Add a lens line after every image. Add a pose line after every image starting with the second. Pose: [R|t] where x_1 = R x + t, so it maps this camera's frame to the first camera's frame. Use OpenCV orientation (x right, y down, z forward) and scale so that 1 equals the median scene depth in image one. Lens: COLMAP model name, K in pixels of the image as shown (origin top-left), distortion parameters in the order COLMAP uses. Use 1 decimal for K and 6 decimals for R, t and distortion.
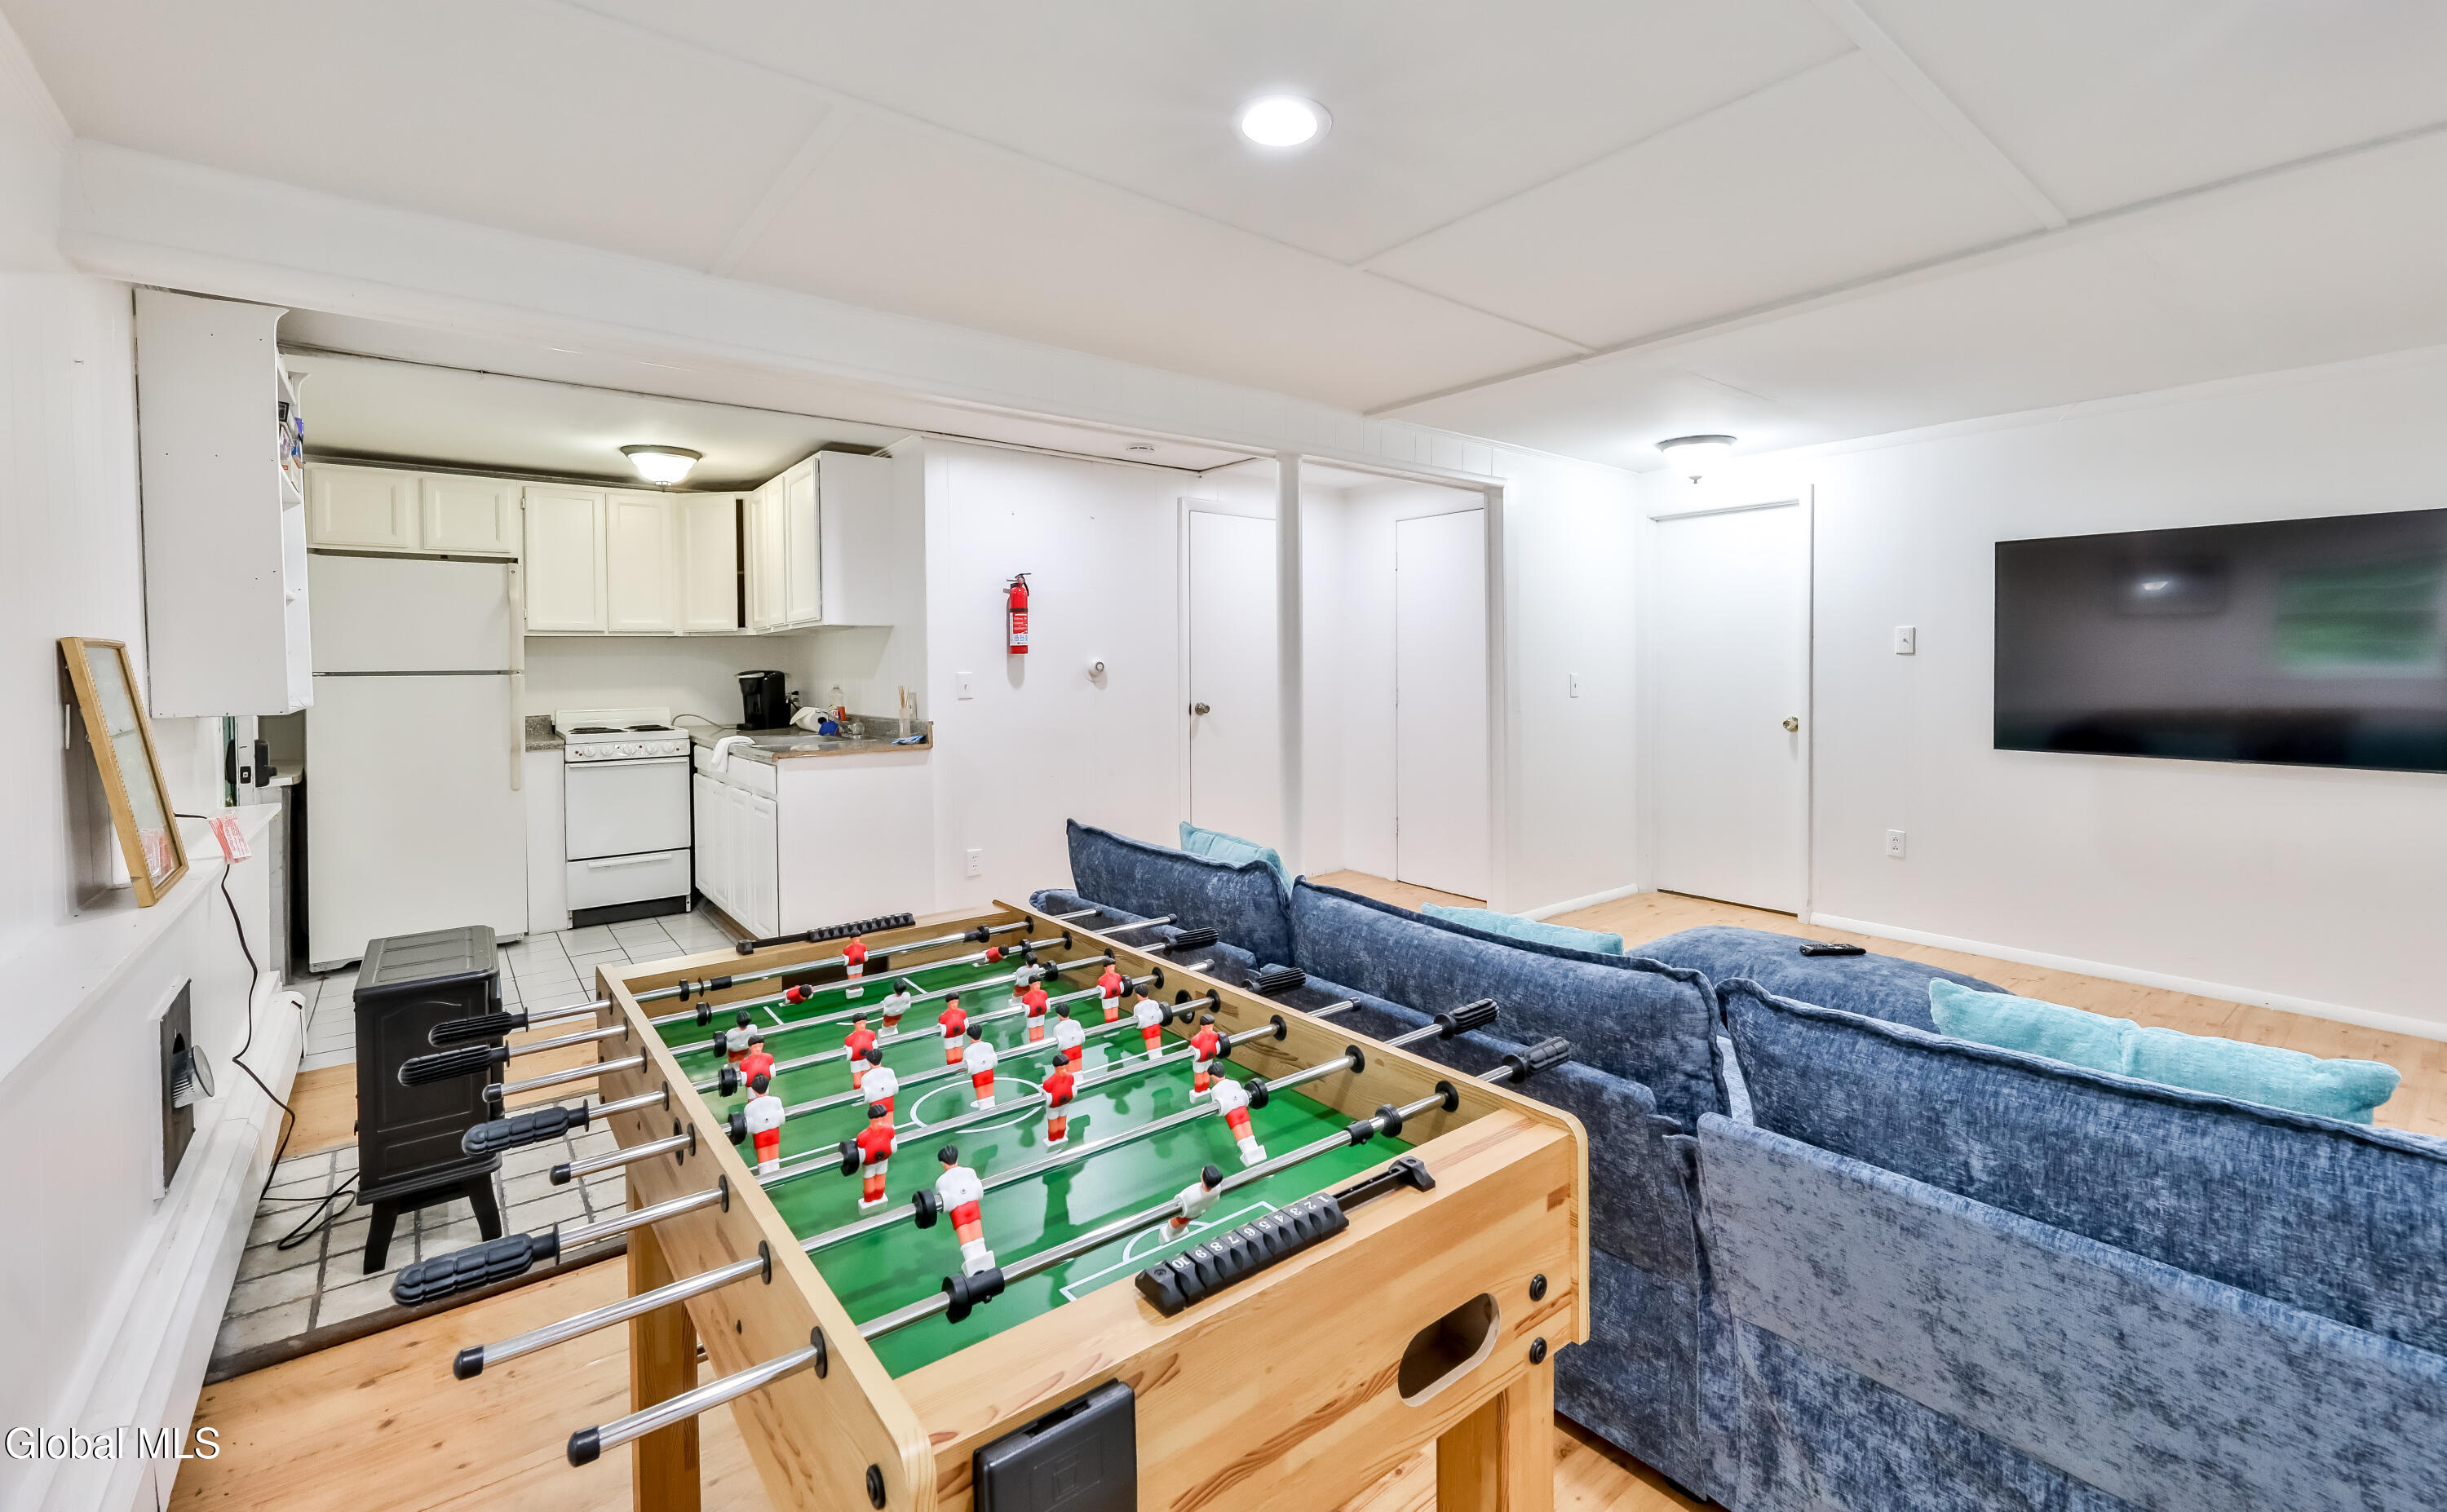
lens RADIAL K [[1023.4, 0, 1261.9], [0, 1023.4, 683.1], [0, 0, 1]] dist [0.001204, -0.000240]
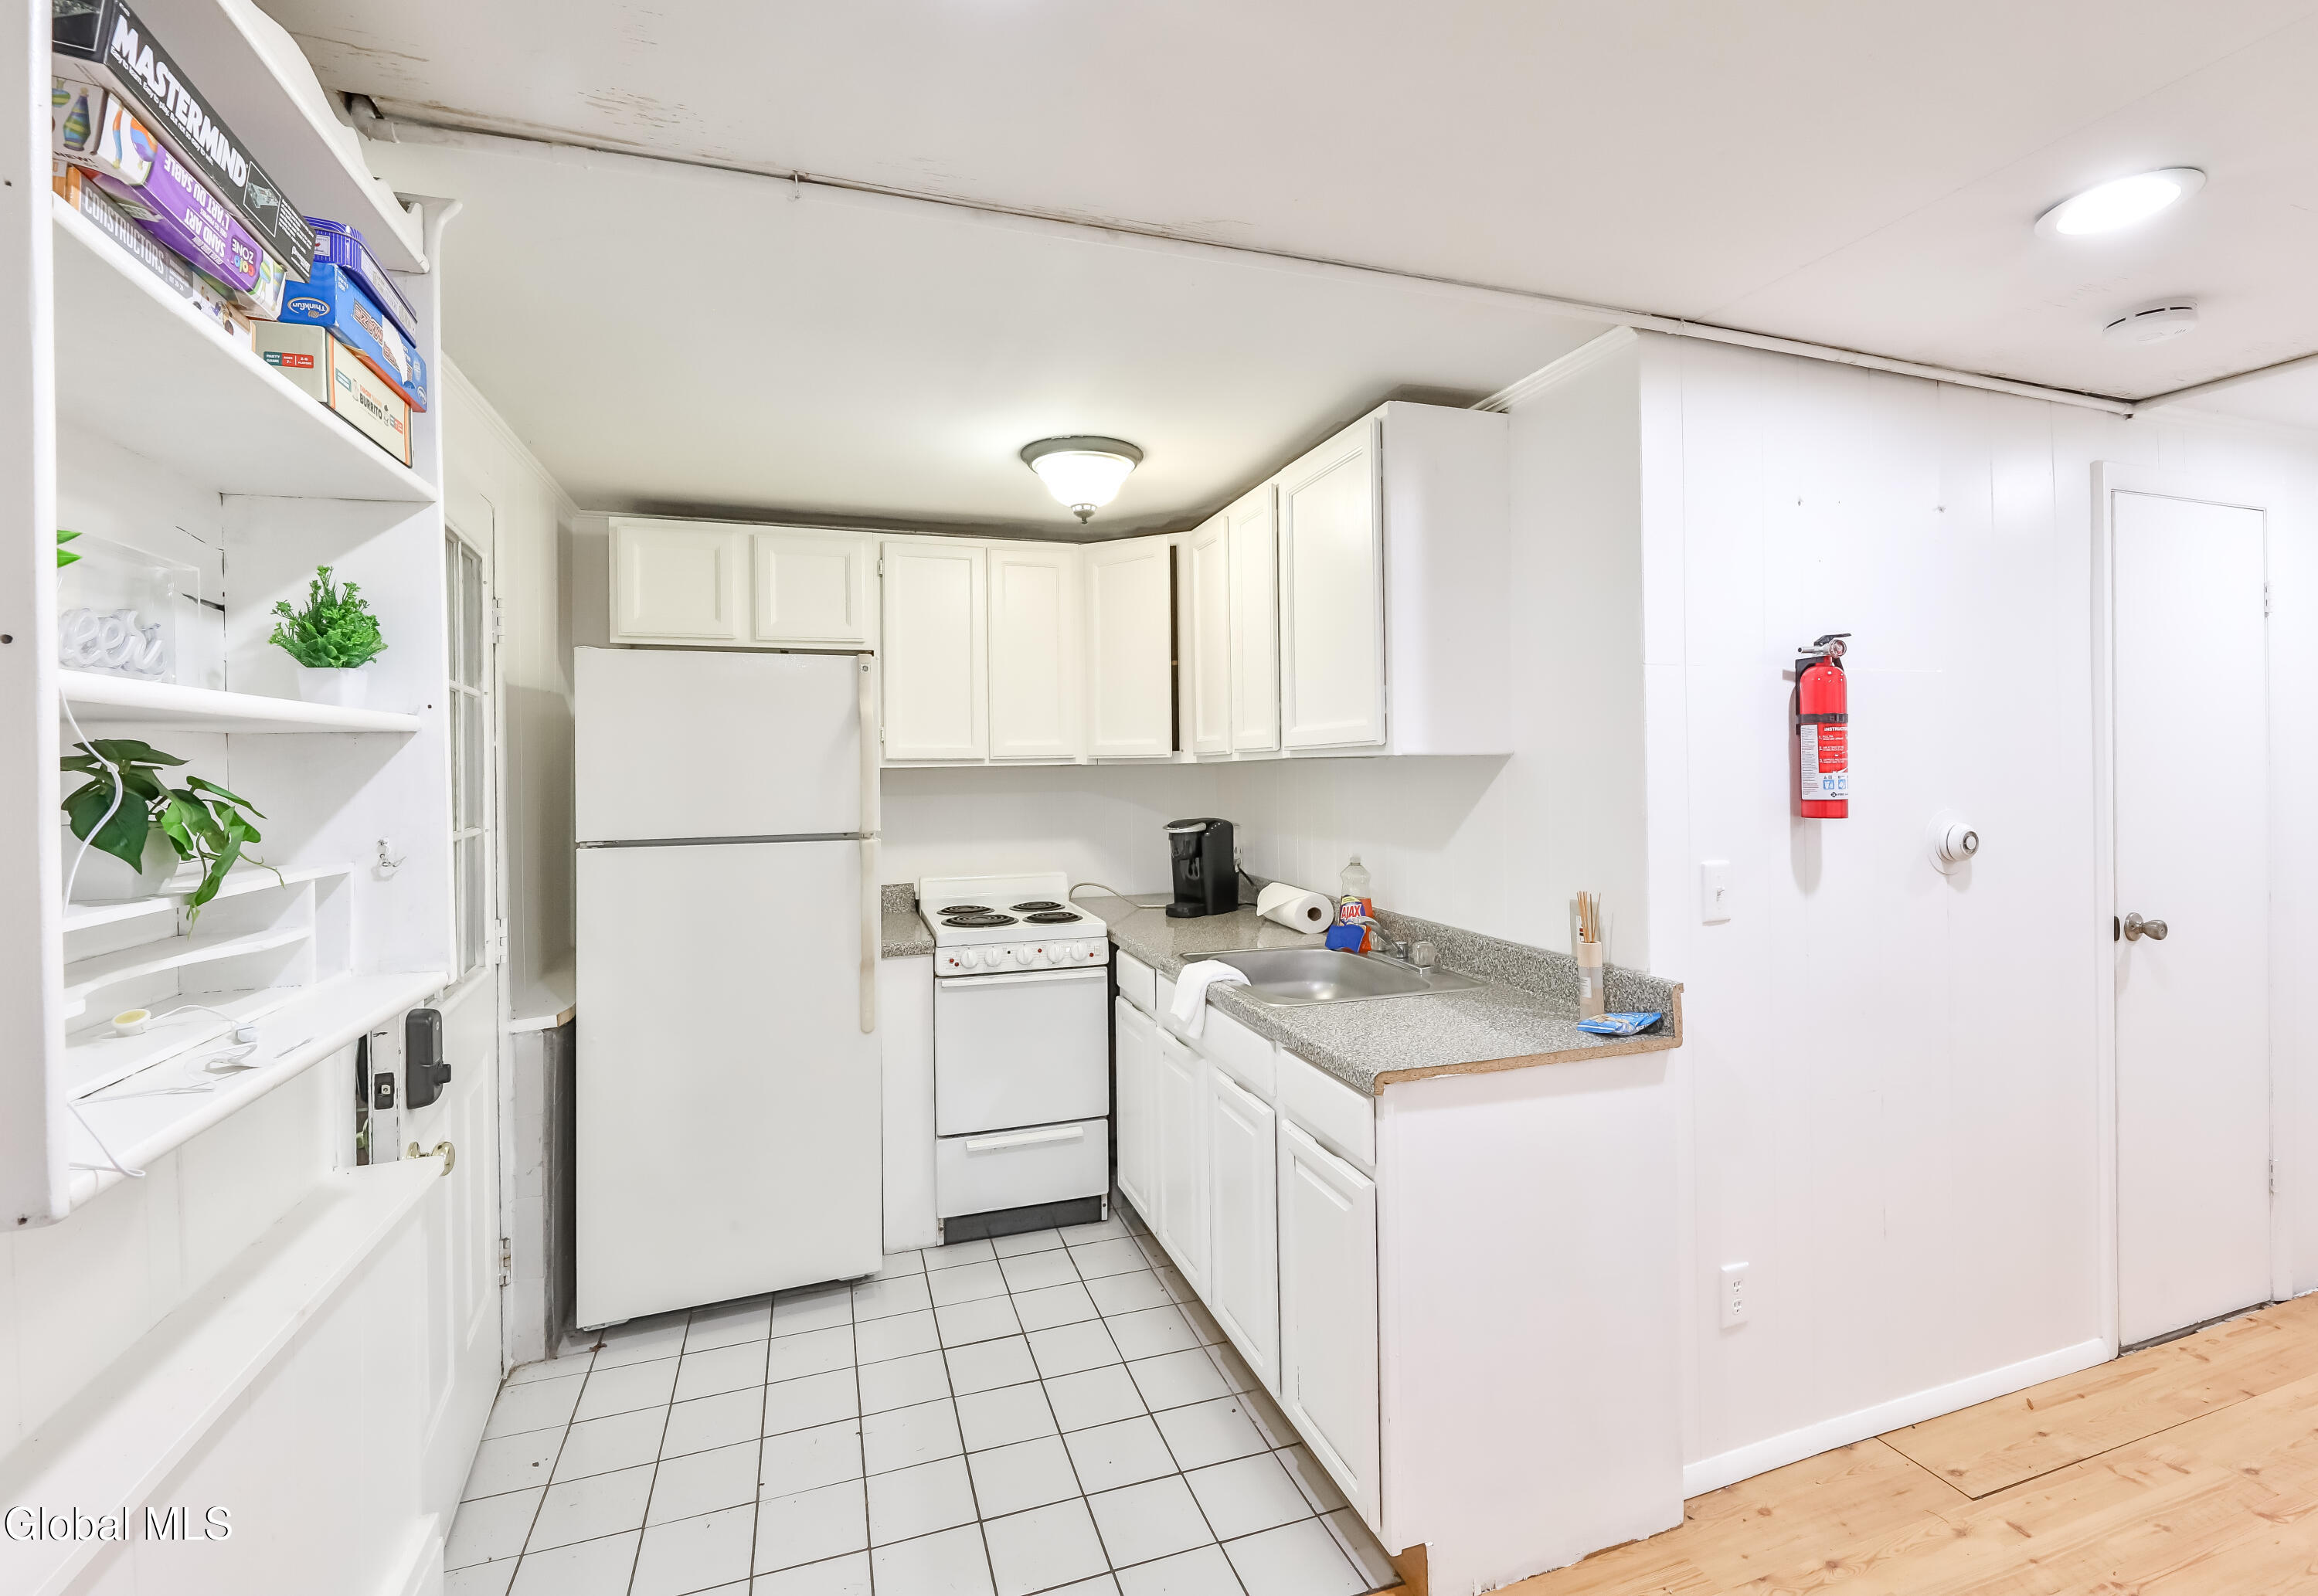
lens RADIAL K [[1008.7, 0, 1160.8], [0, 1008.7, 786.4], [0, 0, 1]] dist [0.001411, 0.000363]
pose [[0.936703, 0.007691, -0.350041, -0.332093], [-0.007312, 0.999970, 0.002405, -0.038342], [0.350049, 0.000307, 0.936731, 0.465530]]
